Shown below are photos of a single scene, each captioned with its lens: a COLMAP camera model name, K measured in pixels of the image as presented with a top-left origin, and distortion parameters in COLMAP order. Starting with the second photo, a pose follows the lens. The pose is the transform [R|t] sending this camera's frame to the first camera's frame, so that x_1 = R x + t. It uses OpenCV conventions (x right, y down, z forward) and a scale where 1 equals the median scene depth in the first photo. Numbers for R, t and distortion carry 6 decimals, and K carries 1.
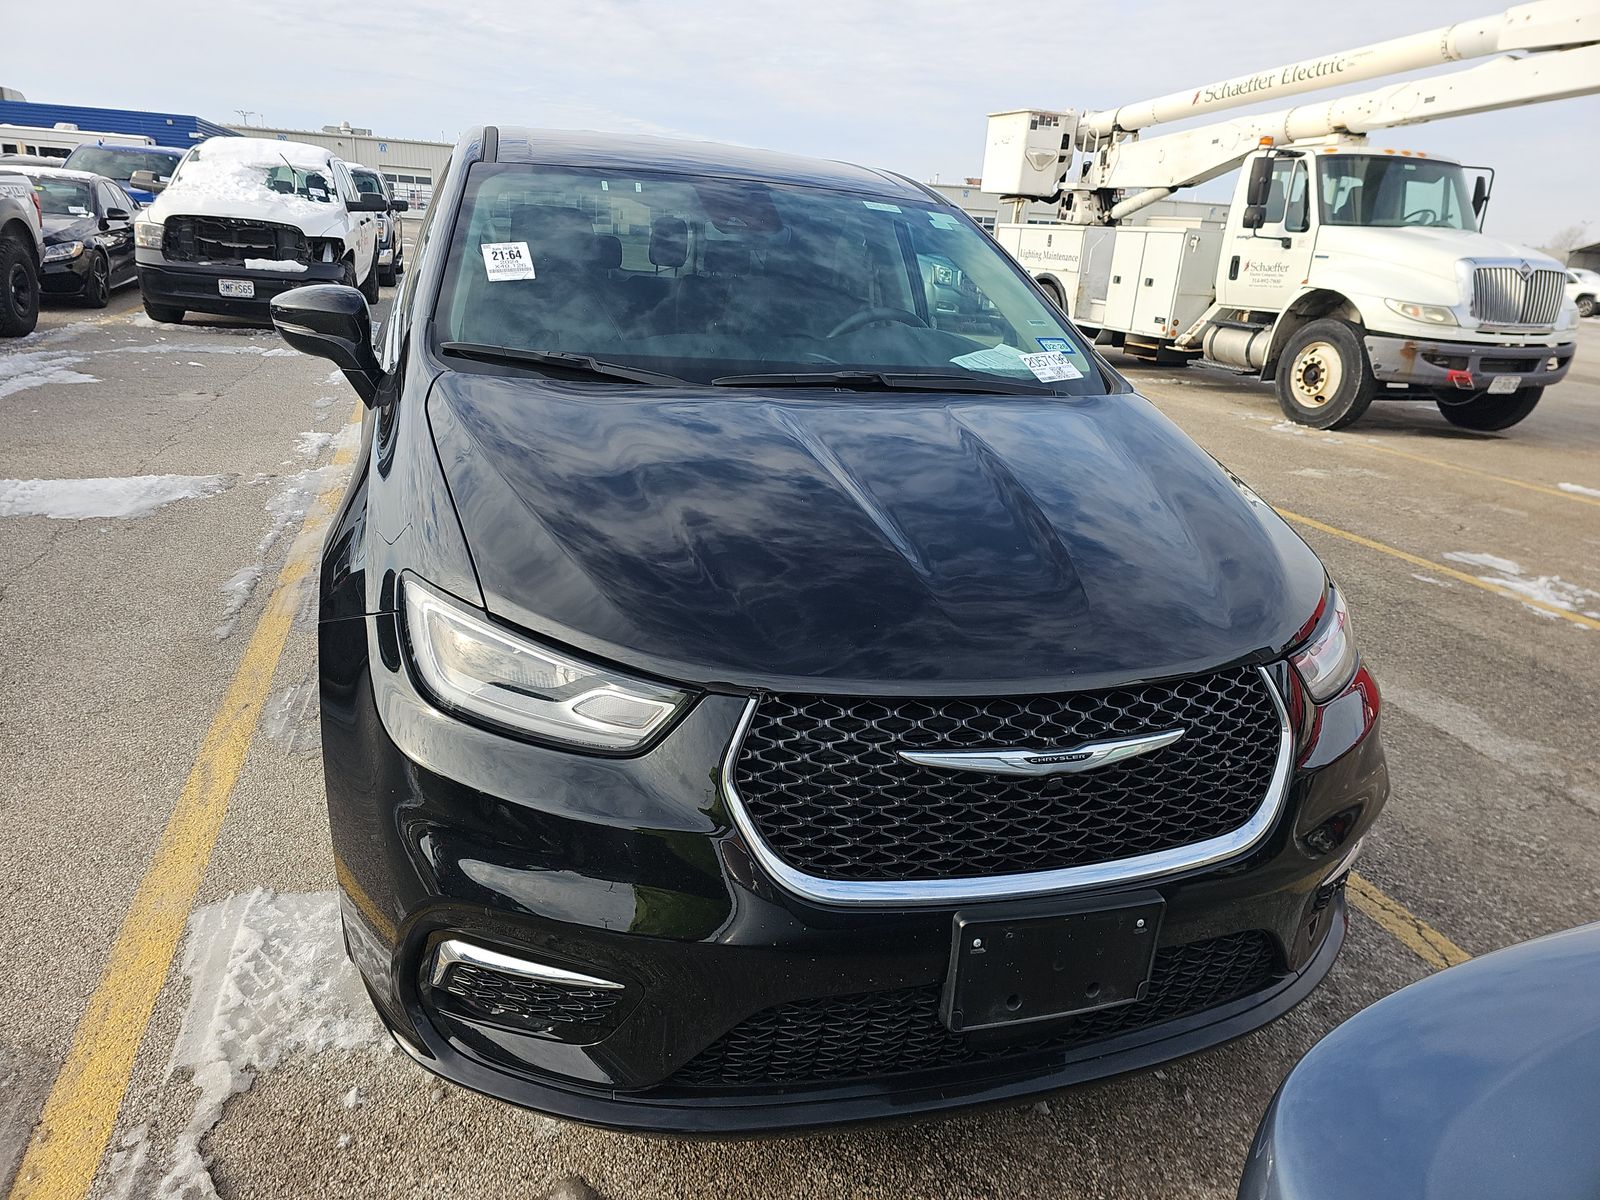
lens RADIAL K [[1075.5, 0, 792.2], [0, 1075.5, 594.5], [0, 0, 1]] dist [0.047677, -0.046007]
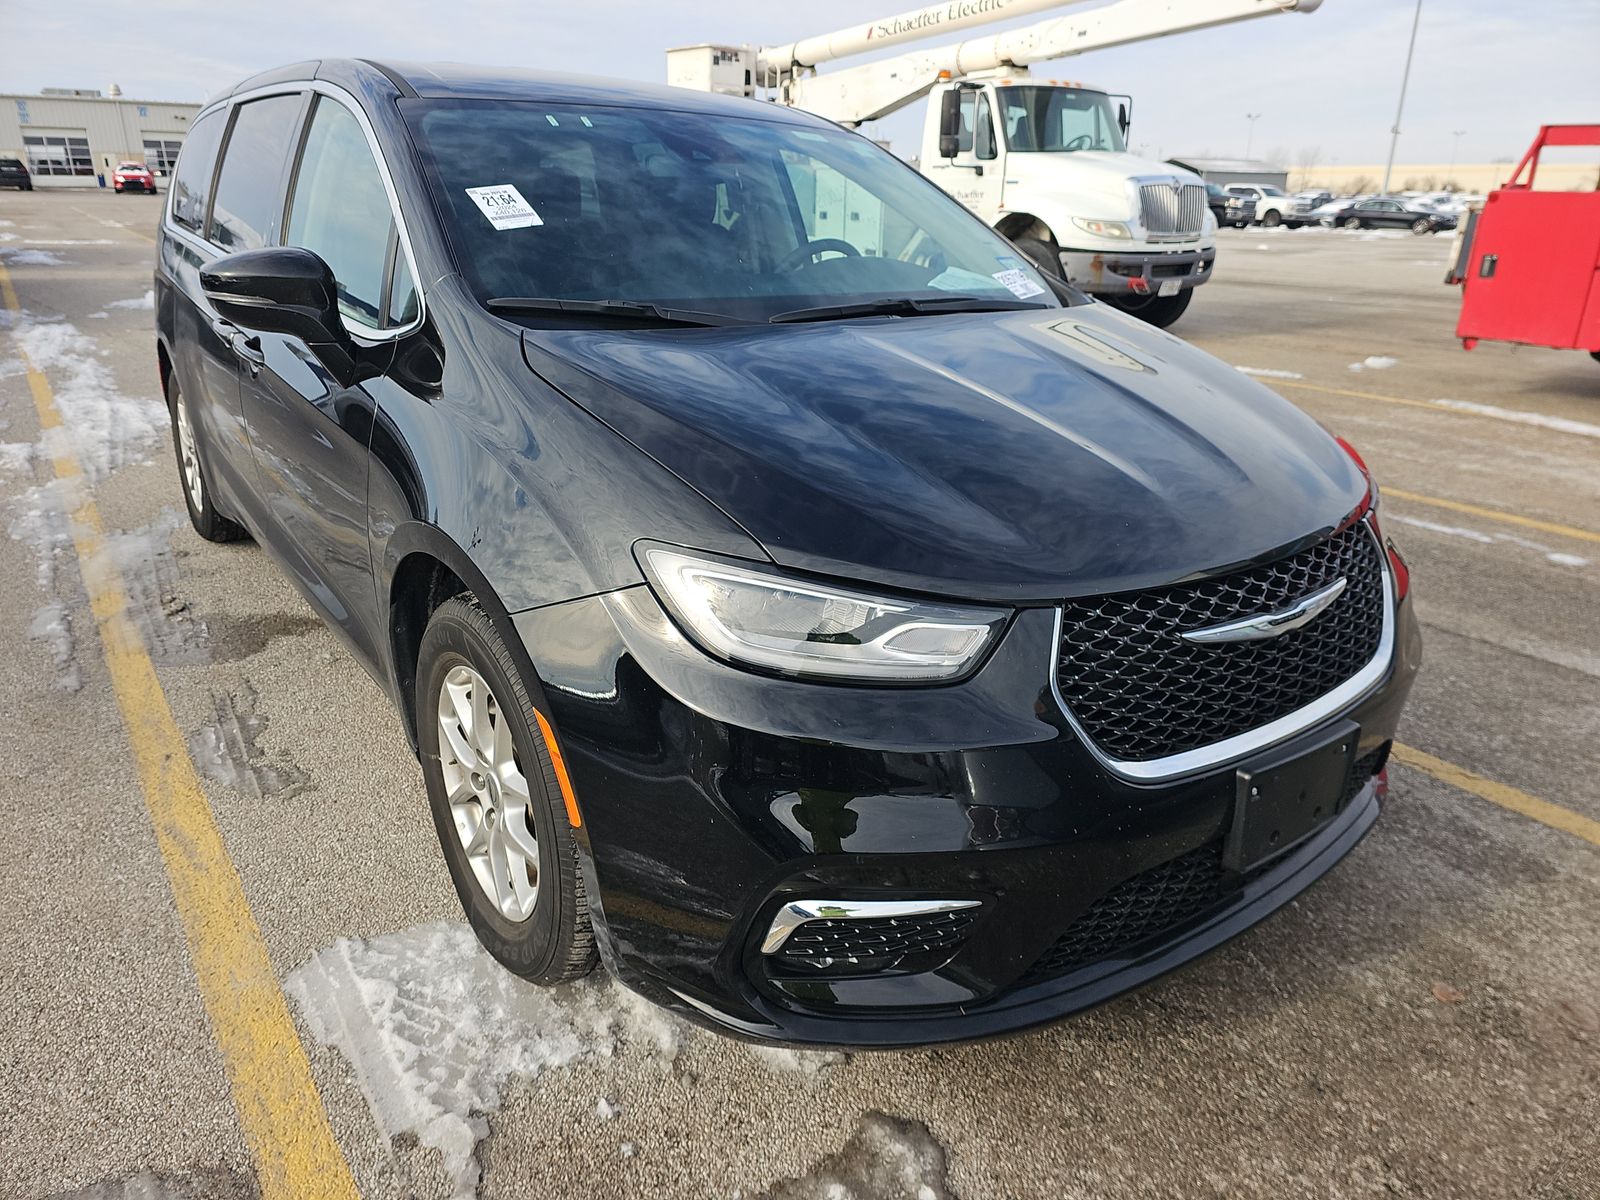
lens RADIAL K [[1075.5, 0, 794.0], [0, 1075.5, 602.8], [0, 0, 1]] dist [0.047677, -0.046007]
pose [[0.942184, -0.157723, 0.295656, -0.115389], [0.142208, 0.987111, 0.073410, -0.003989], [-0.303423, -0.027122, 0.952470, 0.016616]]
